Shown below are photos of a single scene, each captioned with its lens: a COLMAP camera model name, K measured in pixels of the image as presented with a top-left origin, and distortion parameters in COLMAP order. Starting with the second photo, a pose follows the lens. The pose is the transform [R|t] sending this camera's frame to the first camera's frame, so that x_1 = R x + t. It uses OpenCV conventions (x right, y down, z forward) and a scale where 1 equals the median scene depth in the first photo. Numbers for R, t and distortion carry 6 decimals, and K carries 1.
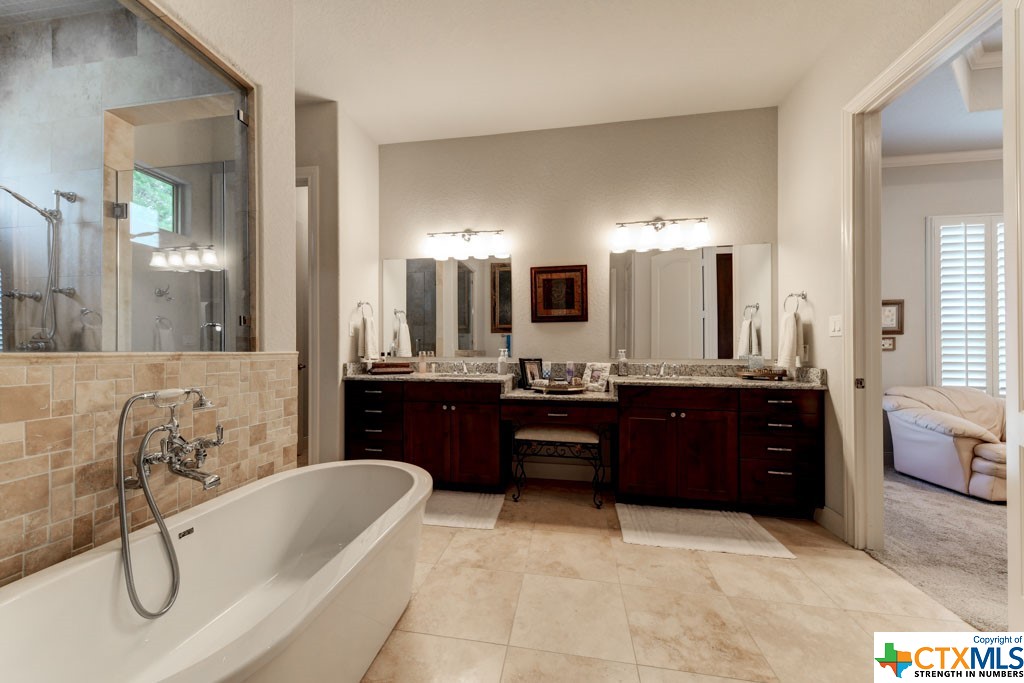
lens RADIAL K [[369.1, 0, 504.4], [0, 369.1, 343.9], [0, 0, 1]] dist [0.006140, -0.003471]
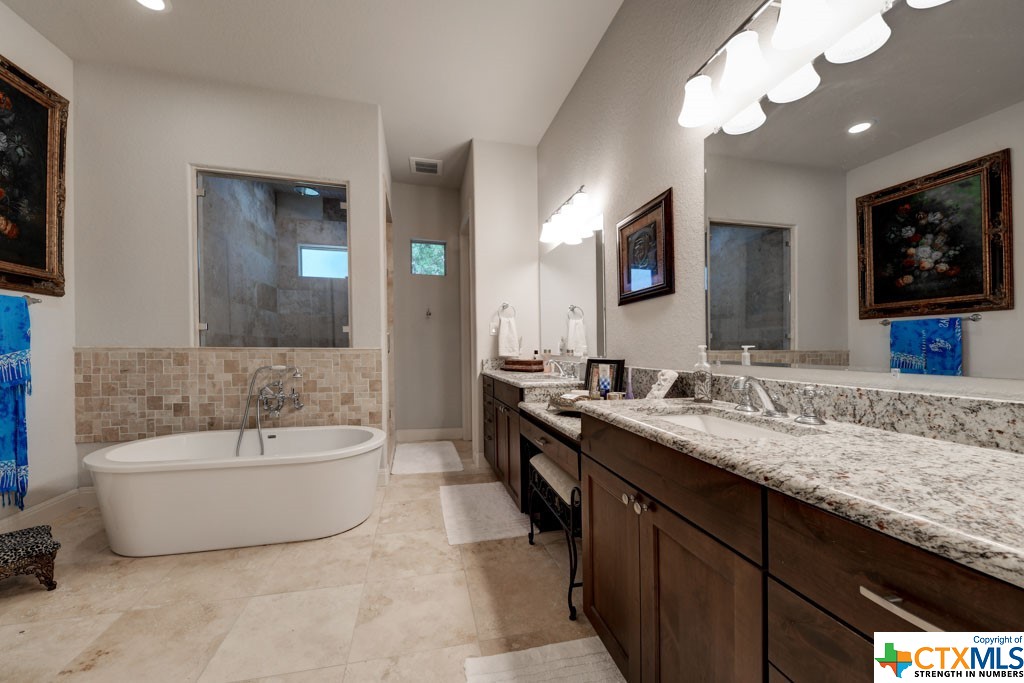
lens RADIAL K [[369.1, 0, 509.2], [0, 369.1, 348.0], [0, 0, 1]] dist [0.006140, -0.003471]
pose [[0.406140, -0.002295, -0.913808, 1.049367], [0.012603, 0.999916, 0.003090, 0.024758], [0.913724, -0.012772, 0.406134, 0.950044]]
